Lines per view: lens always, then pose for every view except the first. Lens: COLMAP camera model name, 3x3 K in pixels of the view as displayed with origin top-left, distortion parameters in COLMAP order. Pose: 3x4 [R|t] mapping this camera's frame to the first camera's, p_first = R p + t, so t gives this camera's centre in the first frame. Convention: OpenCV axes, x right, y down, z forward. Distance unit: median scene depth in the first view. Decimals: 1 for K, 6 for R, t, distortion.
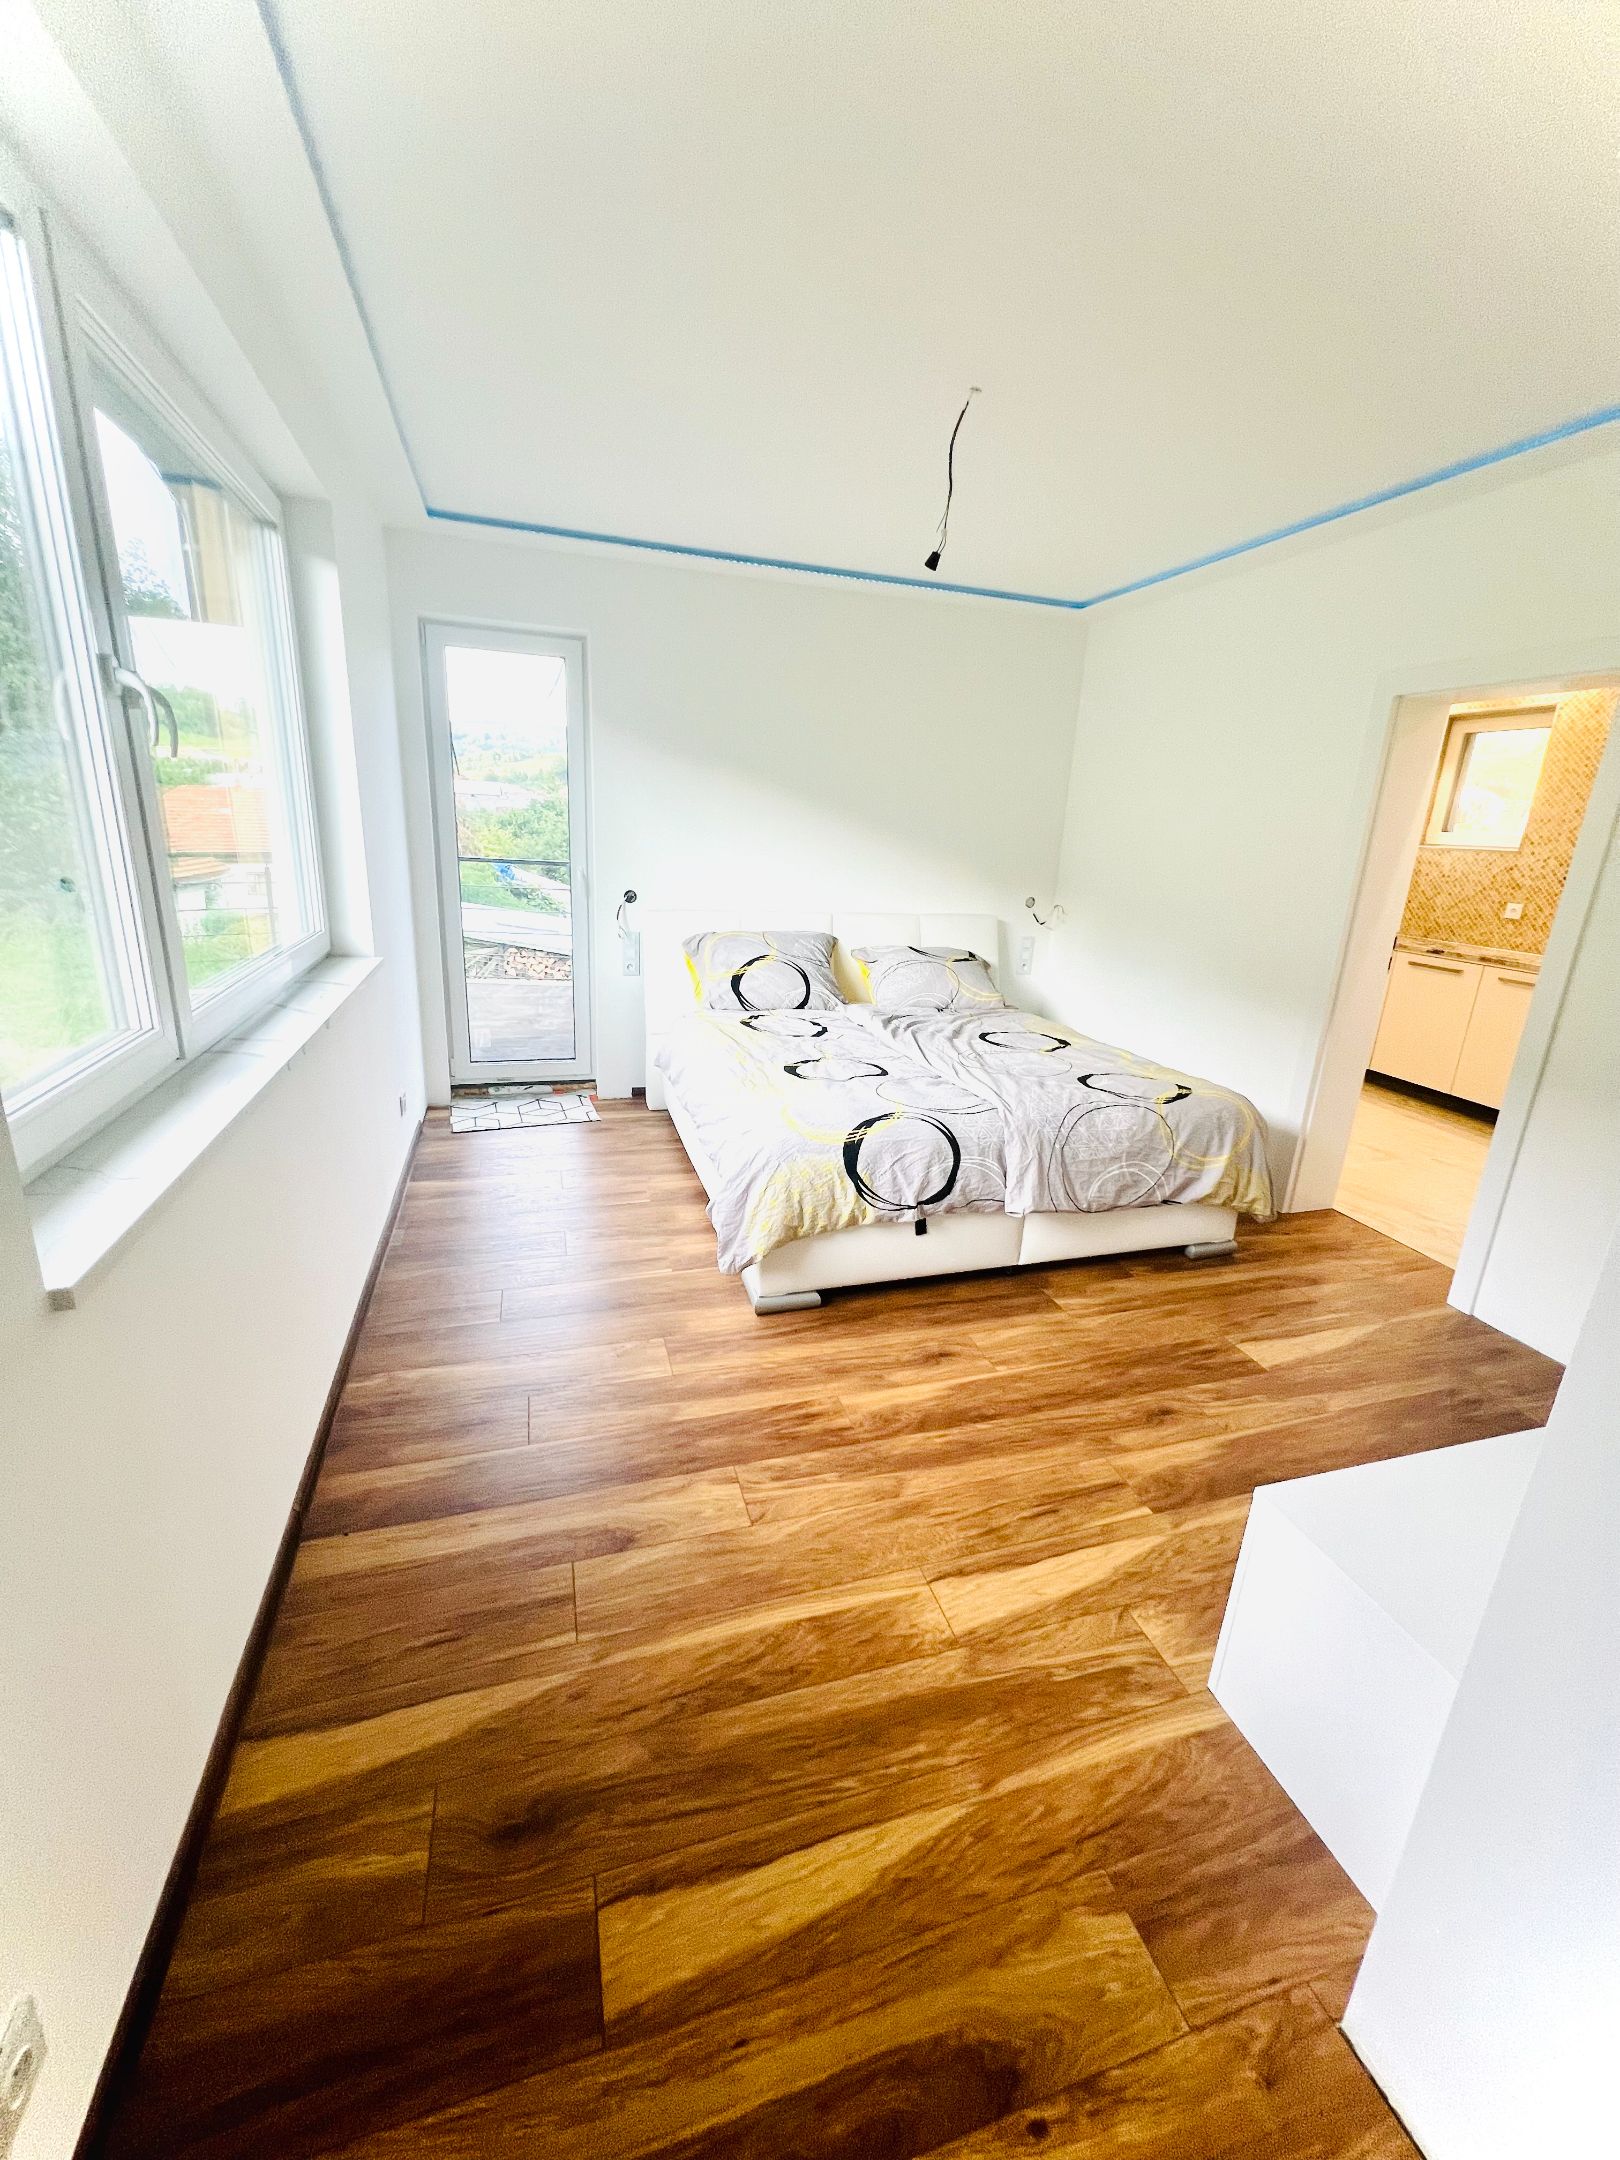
lens RADIAL K [[867.0, 0, 814.2], [0, 867.0, 1071.0], [0, 0, 1]] dist [0.000827, -0.000570]
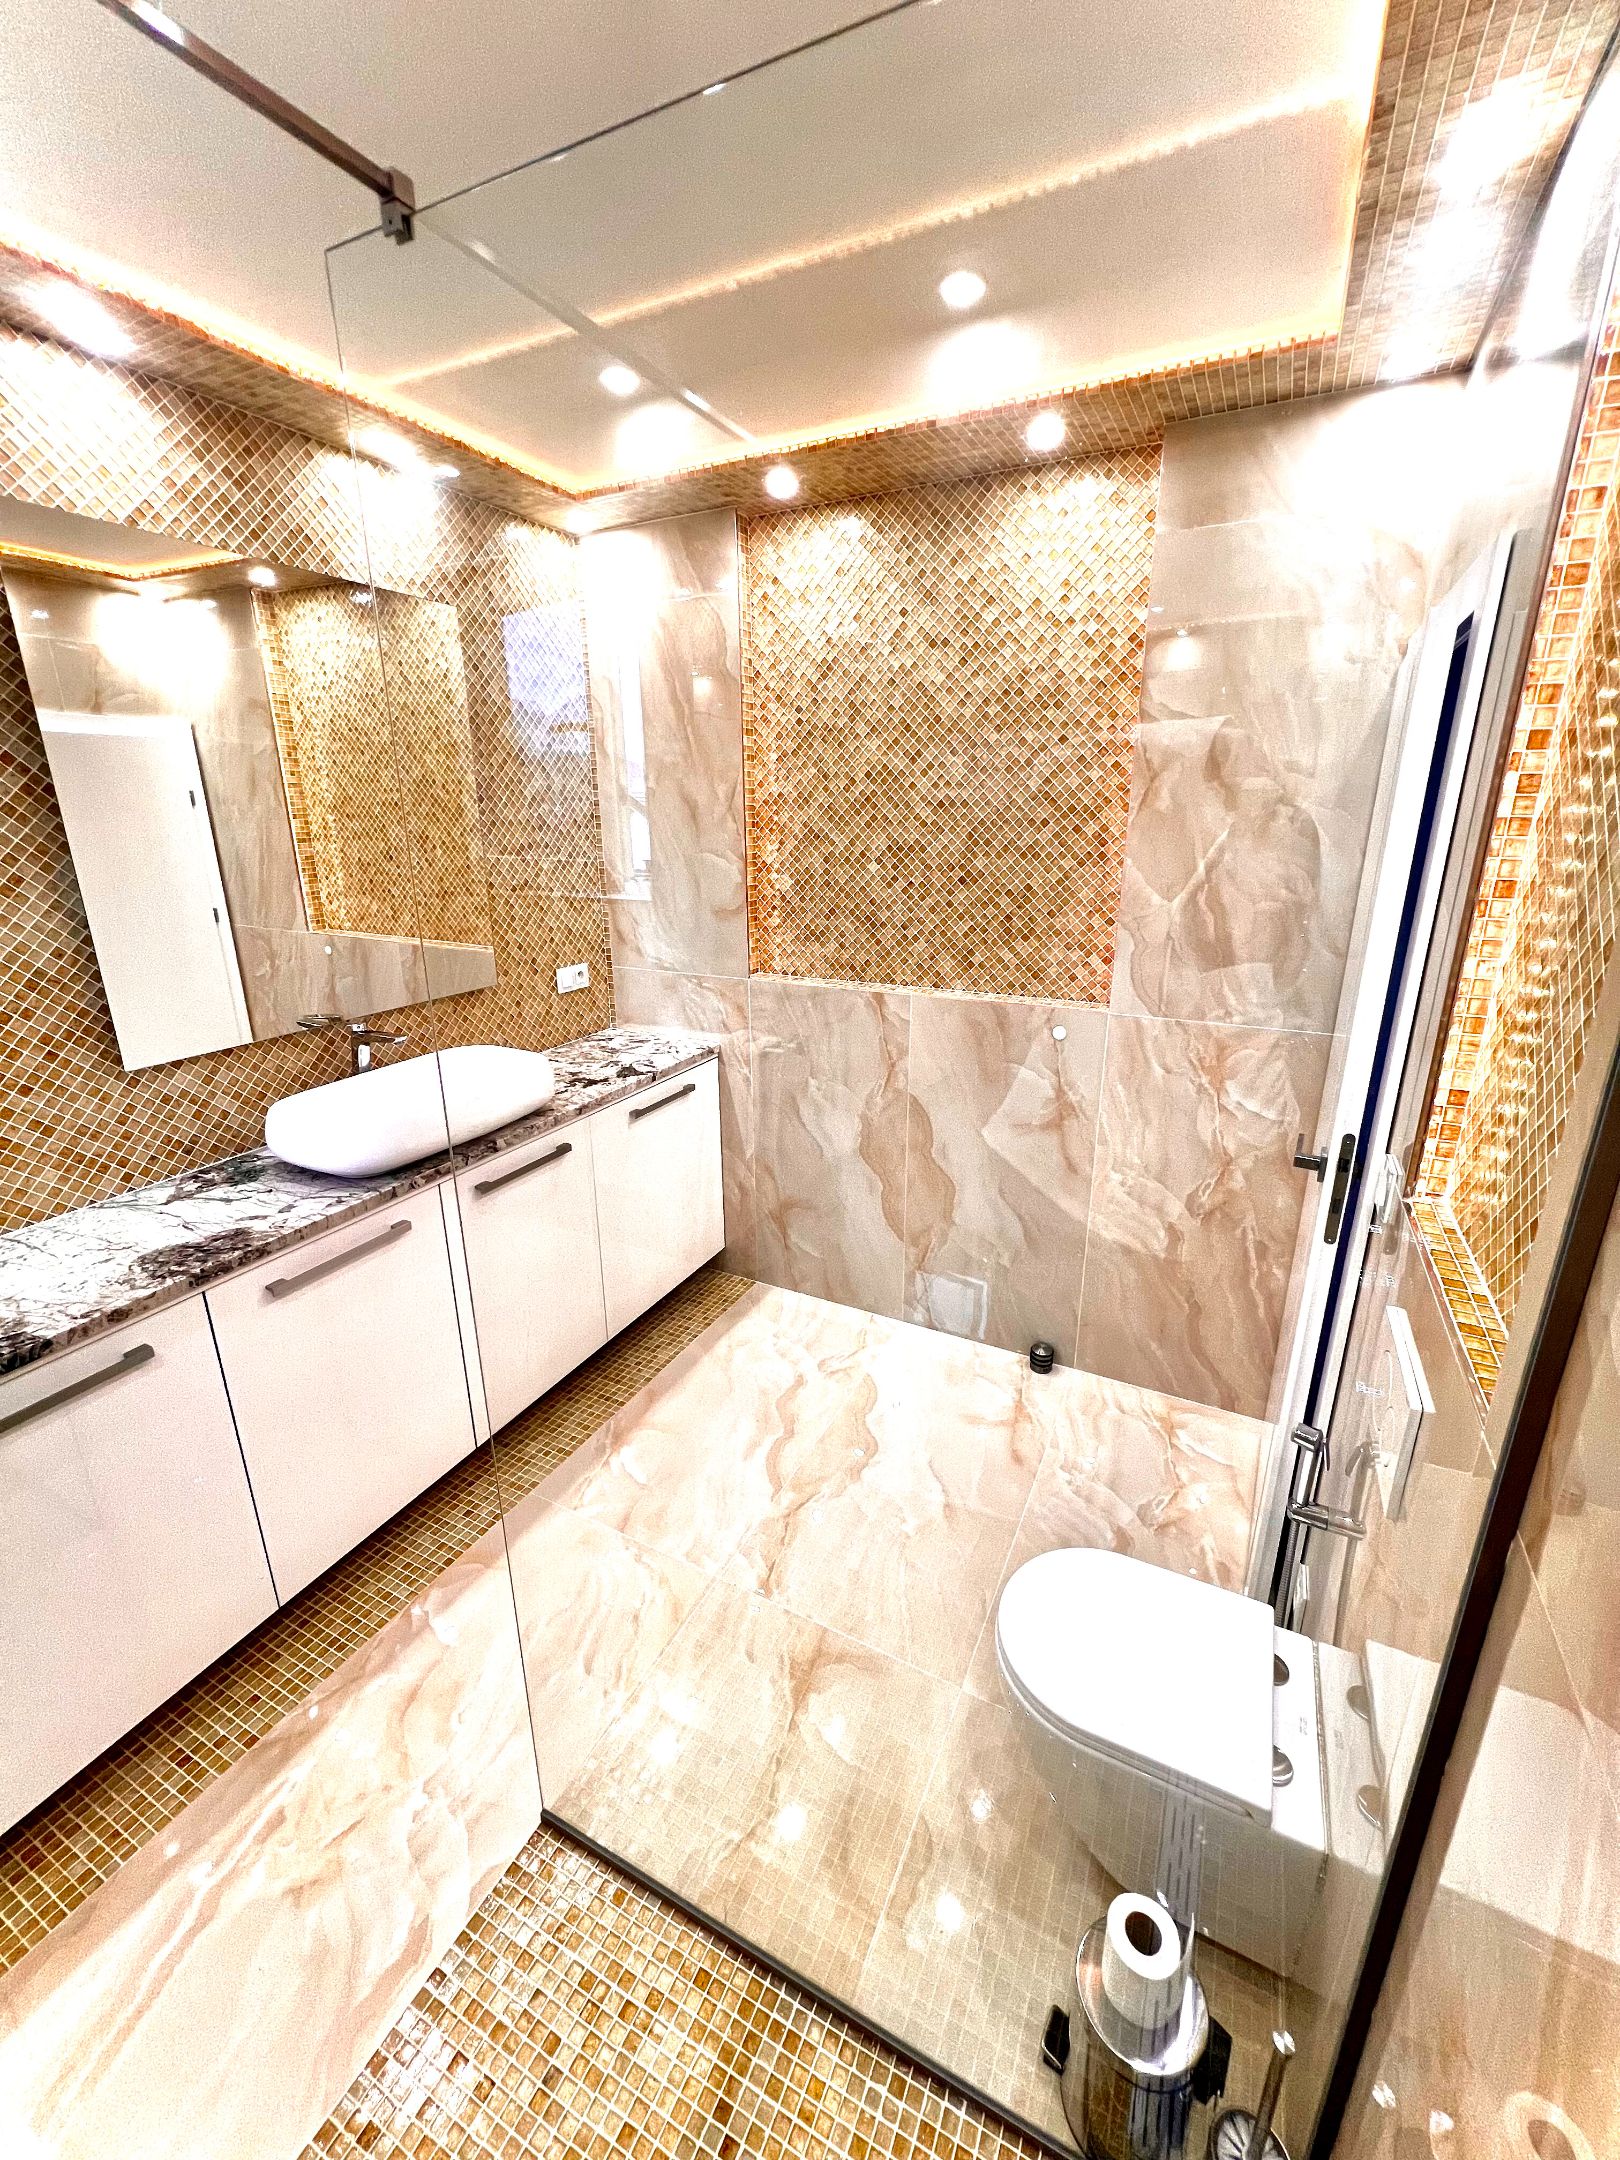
lens RADIAL K [[868.8, 0, 813.4], [0, 868.8, 1073.9], [0, 0, 1]] dist [-0.001349, -0.000141]
pose [[-0.715379, -0.249015, 0.652859, 0.703990], [0.167419, 0.846040, 0.506150, -0.546015], [-0.678383, 0.471390, -0.563549, 1.690704]]
